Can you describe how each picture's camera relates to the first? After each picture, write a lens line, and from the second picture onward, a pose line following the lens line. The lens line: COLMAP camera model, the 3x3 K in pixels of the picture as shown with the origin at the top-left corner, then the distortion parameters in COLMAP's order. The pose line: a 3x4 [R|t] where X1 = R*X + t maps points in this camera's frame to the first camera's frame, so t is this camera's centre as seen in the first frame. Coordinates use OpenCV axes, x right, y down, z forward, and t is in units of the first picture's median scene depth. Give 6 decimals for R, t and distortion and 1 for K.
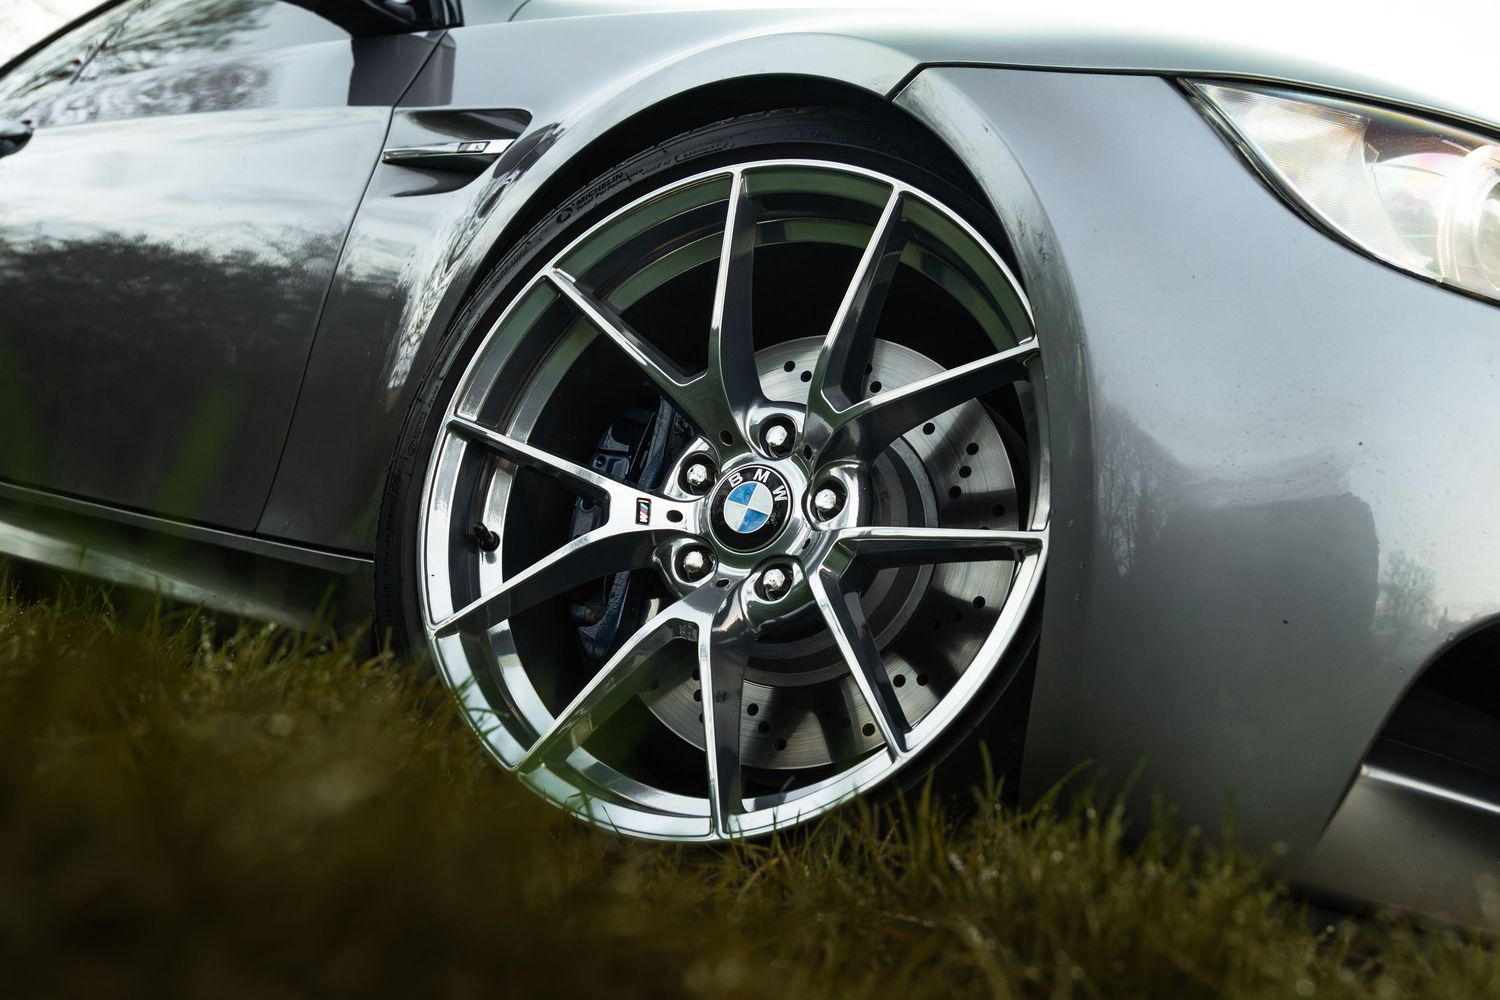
lens RADIAL K [[1898.7, 0, 750.0], [0, 1898.7, 500.0], [0, 0, 1]] dist [0.003823, 0.011467]
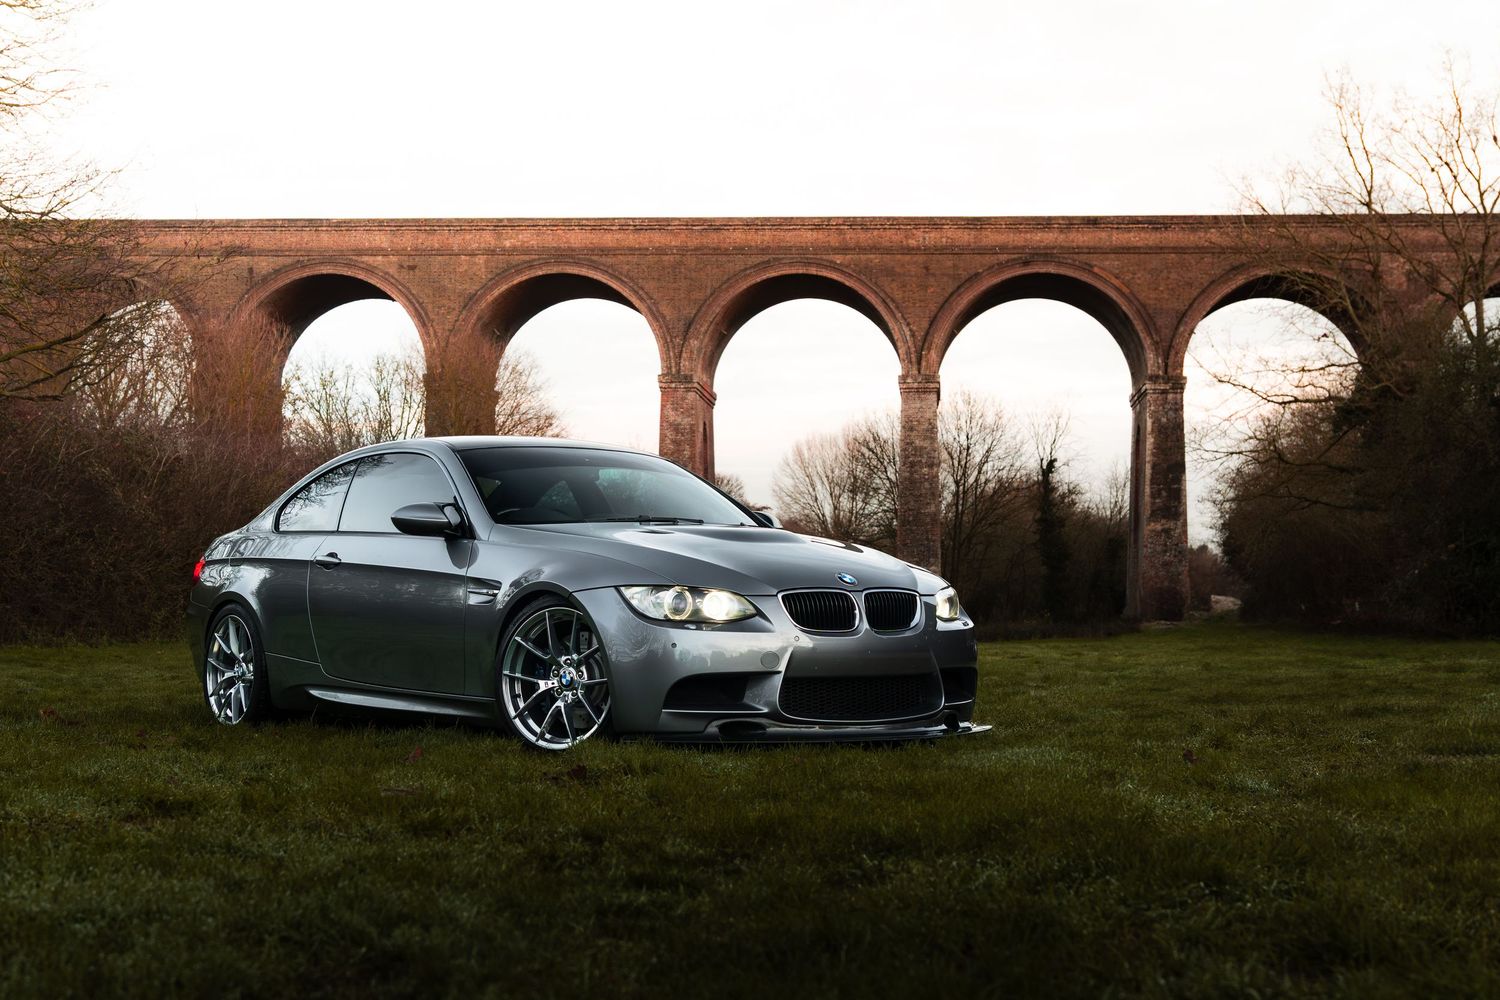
lens RADIAL K [[2251.8, 0, 658.2], [0, 2251.8, 522.5], [0, 0, 1]] dist [0.015766, -0.016082]
pose [[0.959215, -0.272578, -0.074879, 0.778271], [0.277331, 0.958729, 0.062659, -0.686558], [0.054709, -0.080870, 0.995222, -4.796191]]
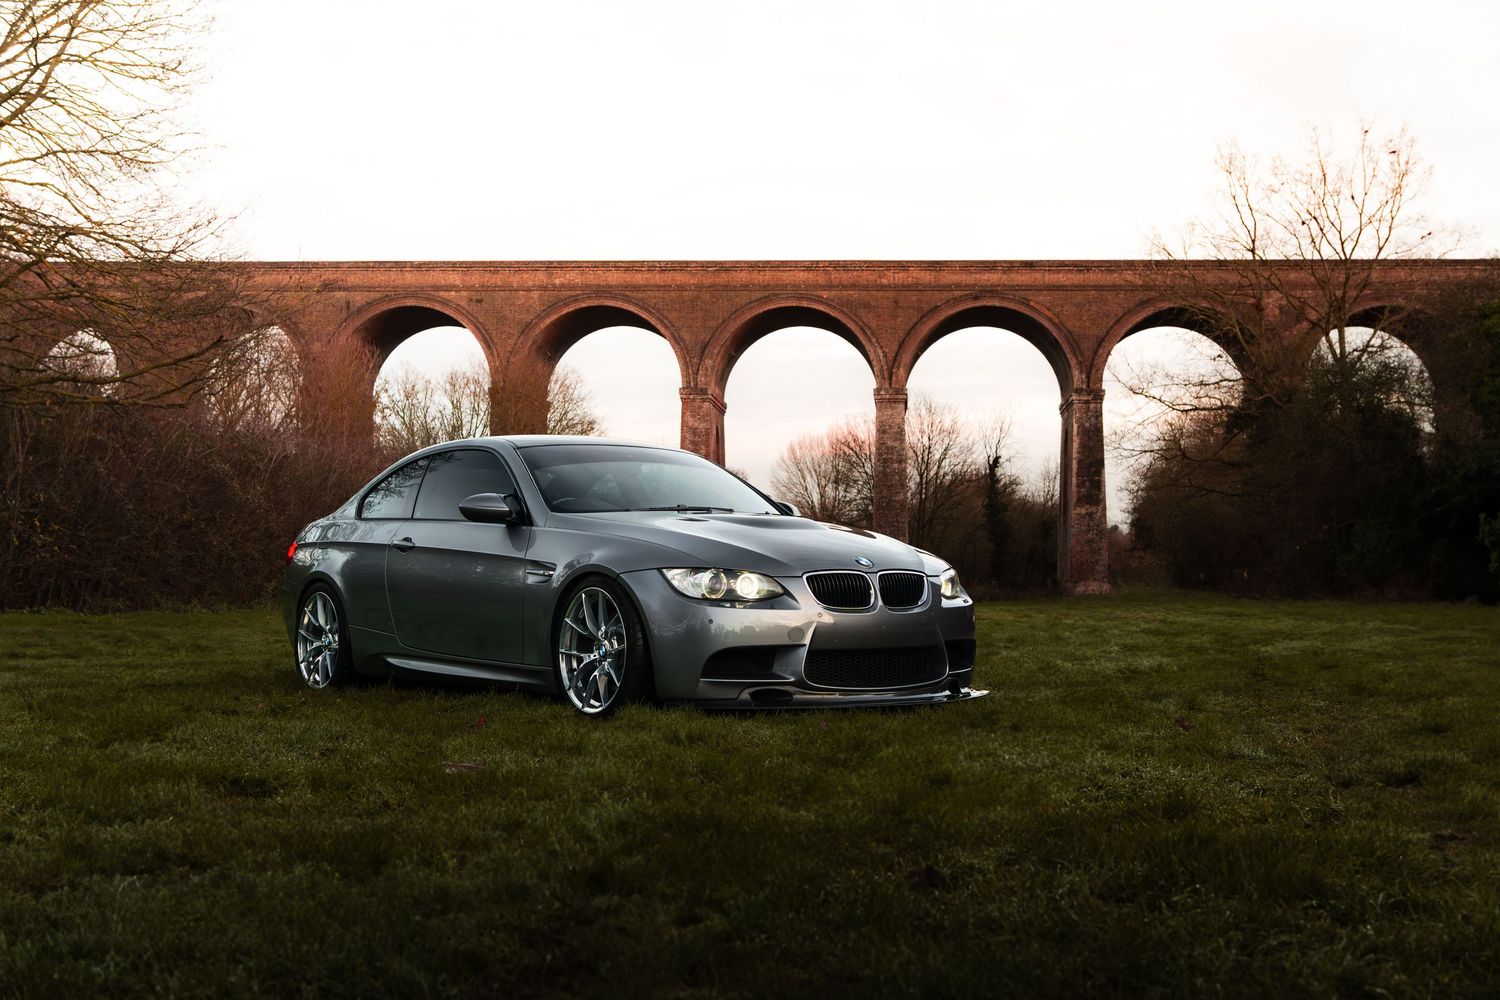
lens RADIAL K [[1805.7, 0, 730.1], [0, 1805.7, 492.1], [0, 0, 1]] dist [-0.010064, 0.047442]
pose [[0.960506, -0.274631, -0.044788, 0.687060], [0.277063, 0.958814, 0.062538, -0.676370], [0.025768, -0.072477, 0.997037, -4.229827]]
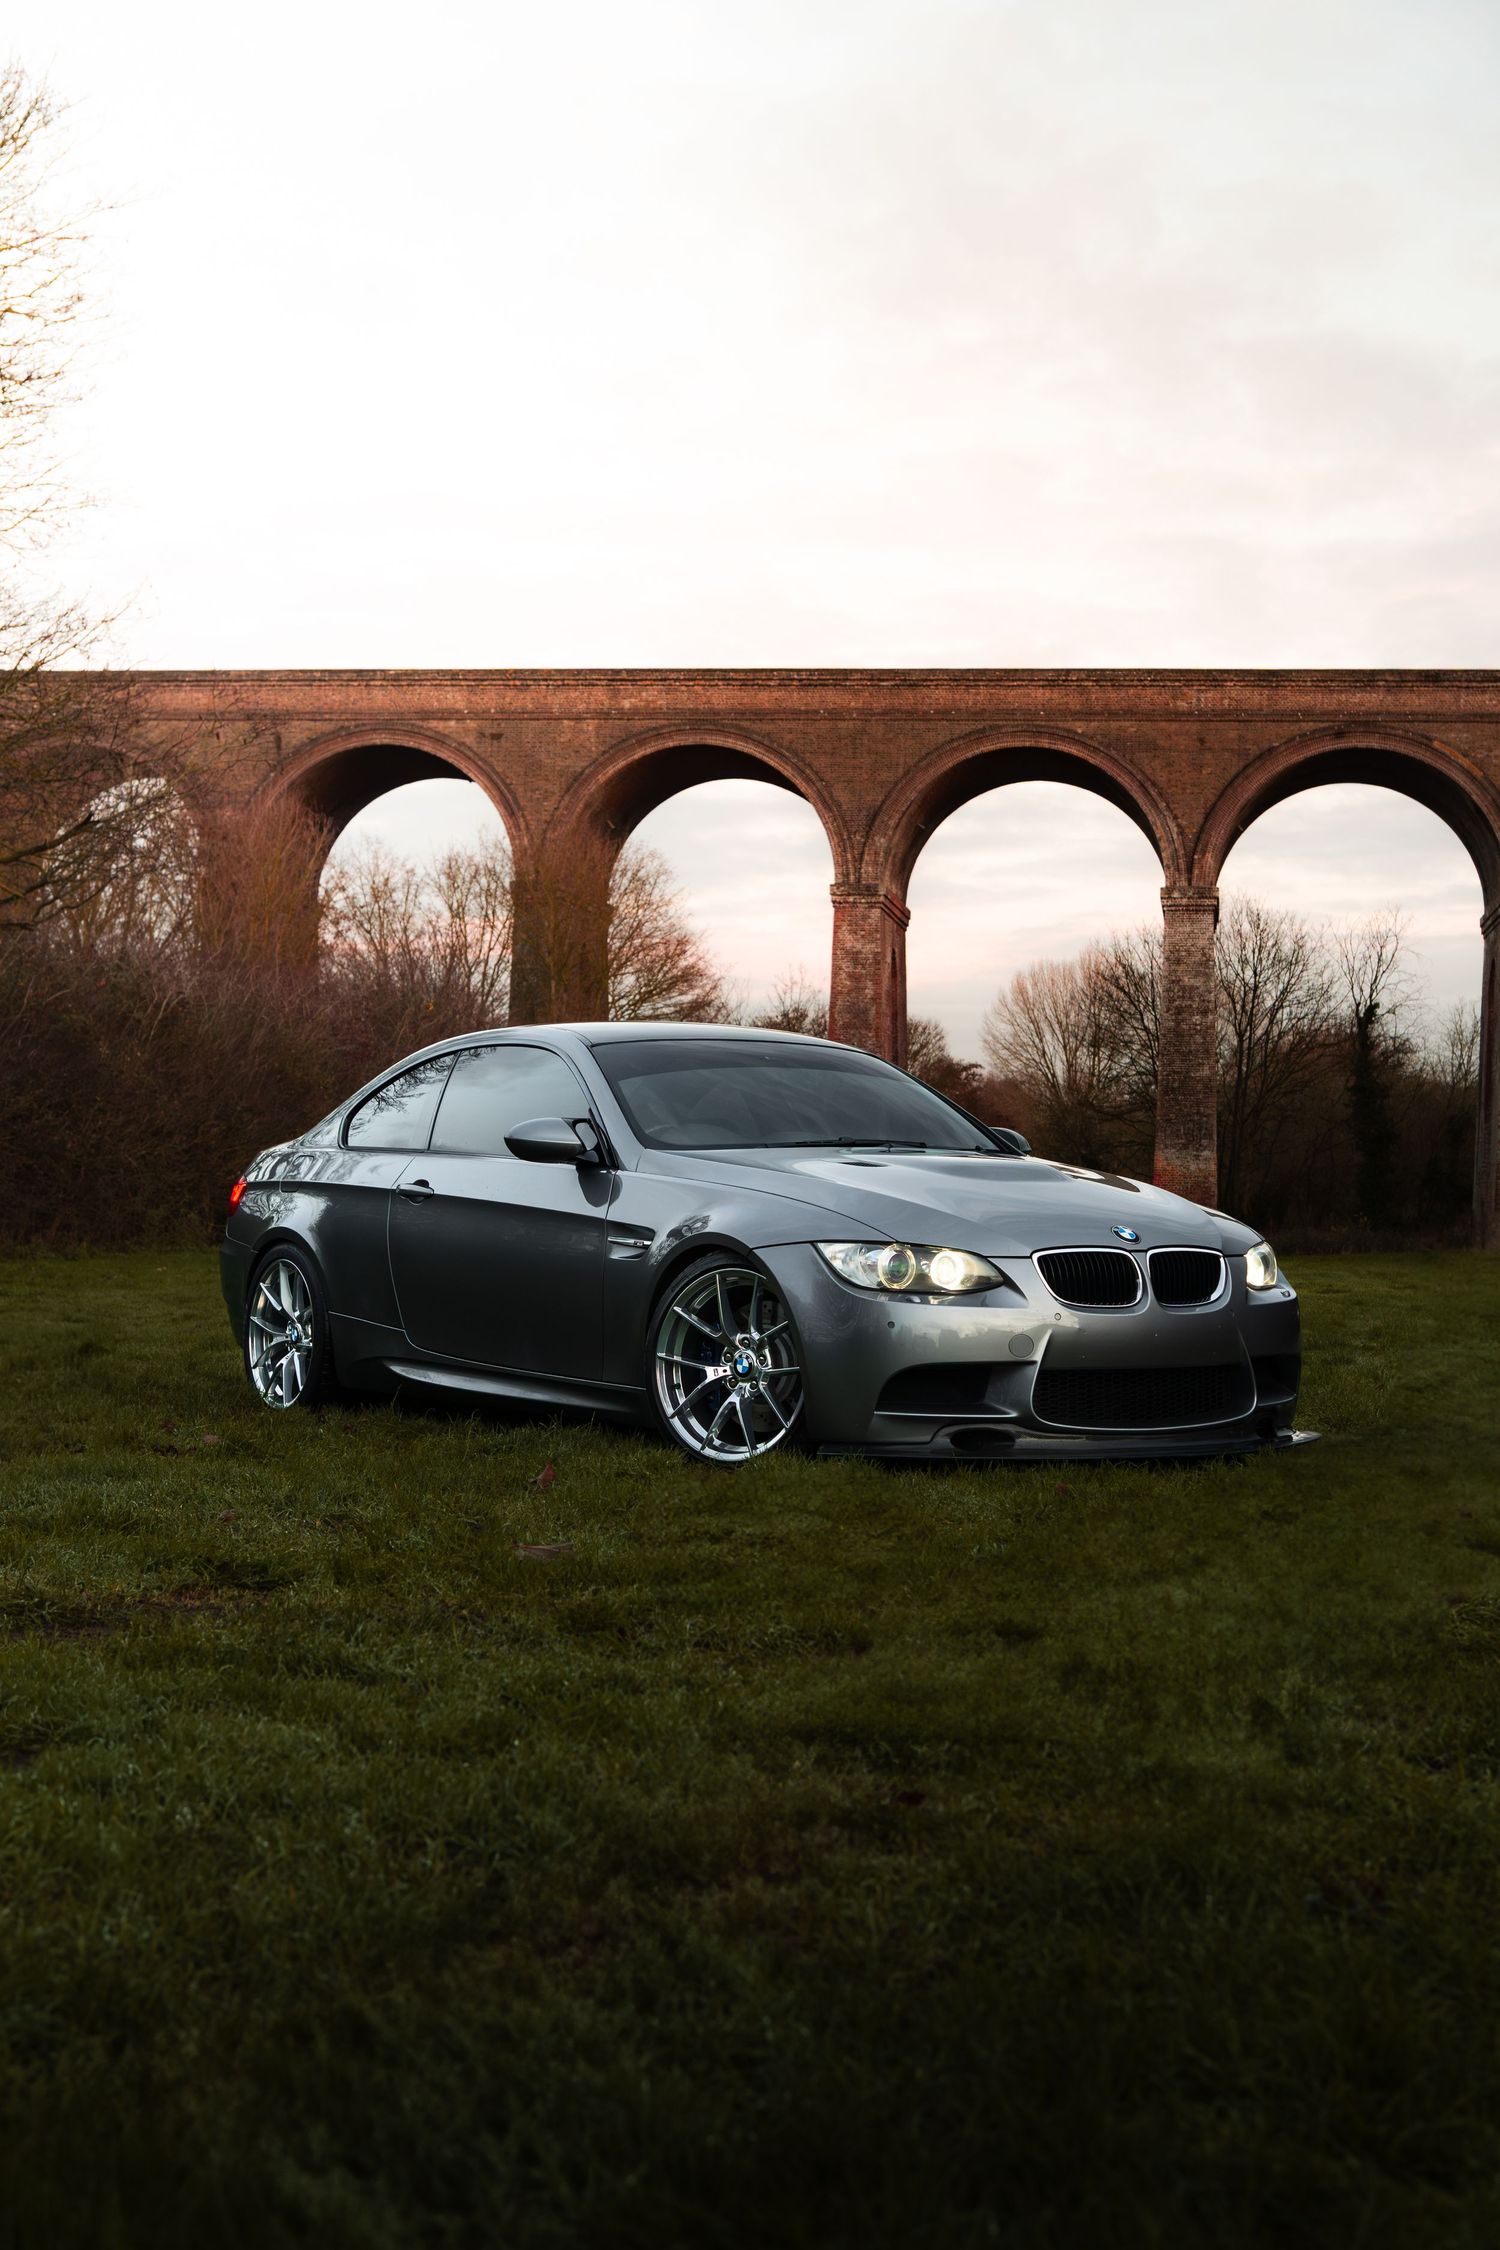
lens RADIAL K [[3077.3, 0, 701.0], [0, 3077.3, 1118.1], [0, 0, 1]] dist [0.003672, -0.039617]
pose [[0.957843, -0.262606, -0.116512, 0.735438], [0.271142, 0.960379, 0.064458, -0.854623], [0.094969, -0.093332, 0.991095, -4.830868]]
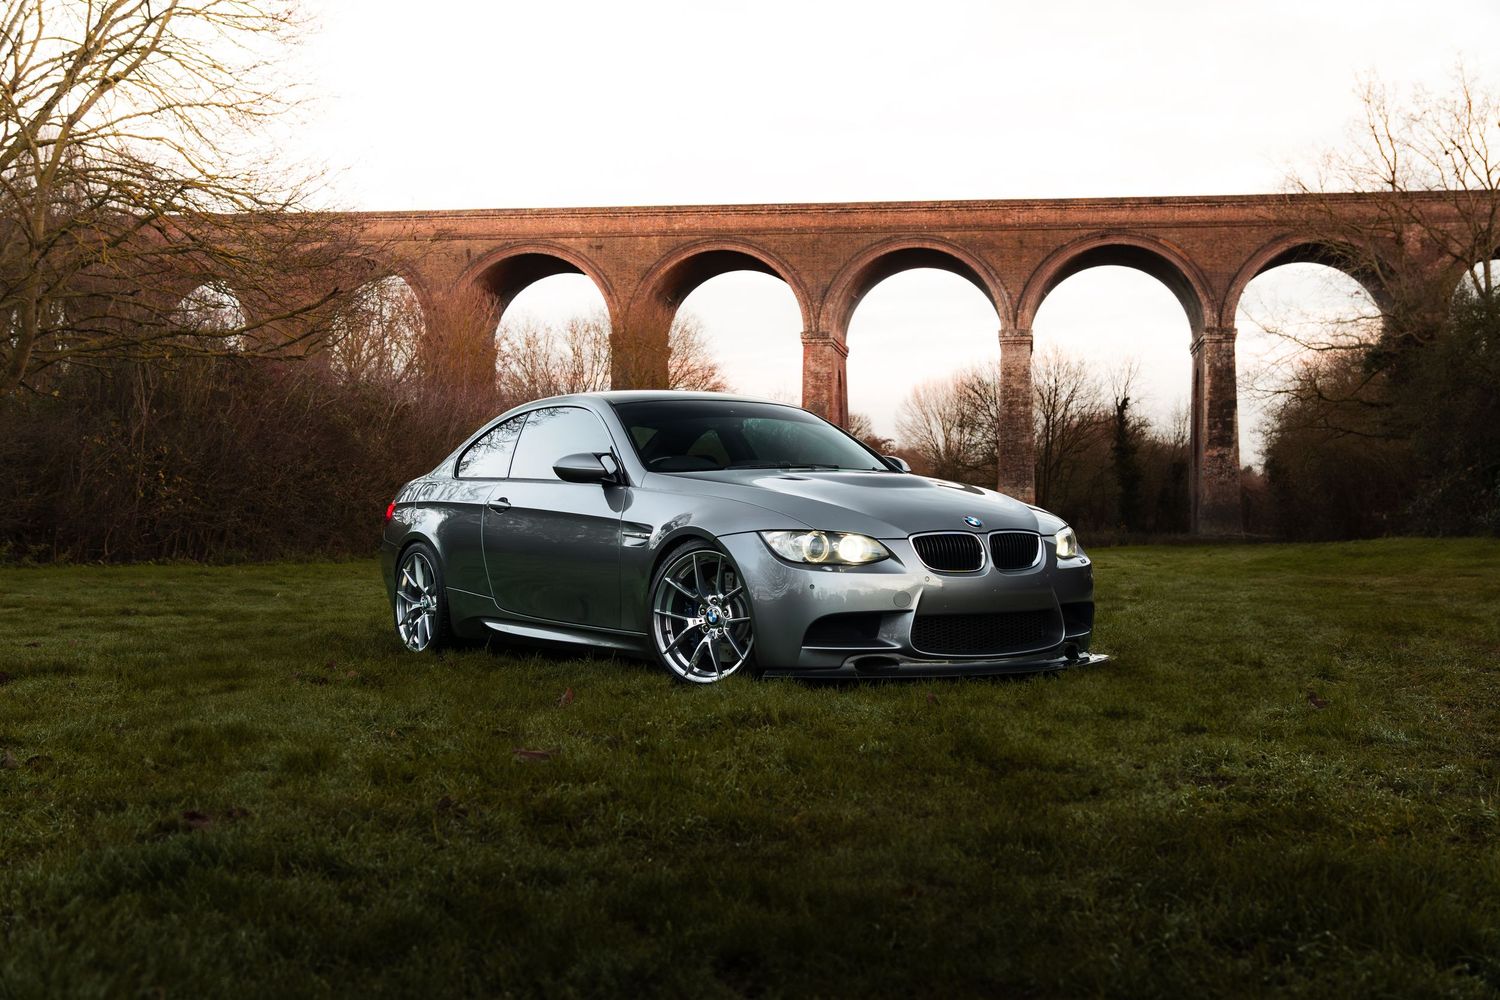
lens RADIAL K [[1812.1, 0, 738.2], [0, 1812.1, 476.3], [0, 0, 1]] dist [-0.001039, 0.044546]
pose [[0.953180, -0.280622, -0.112691, 0.750865], [0.288943, 0.955095, 0.065615, -0.684642], [0.089218, -0.095105, 0.991461, -4.004191]]
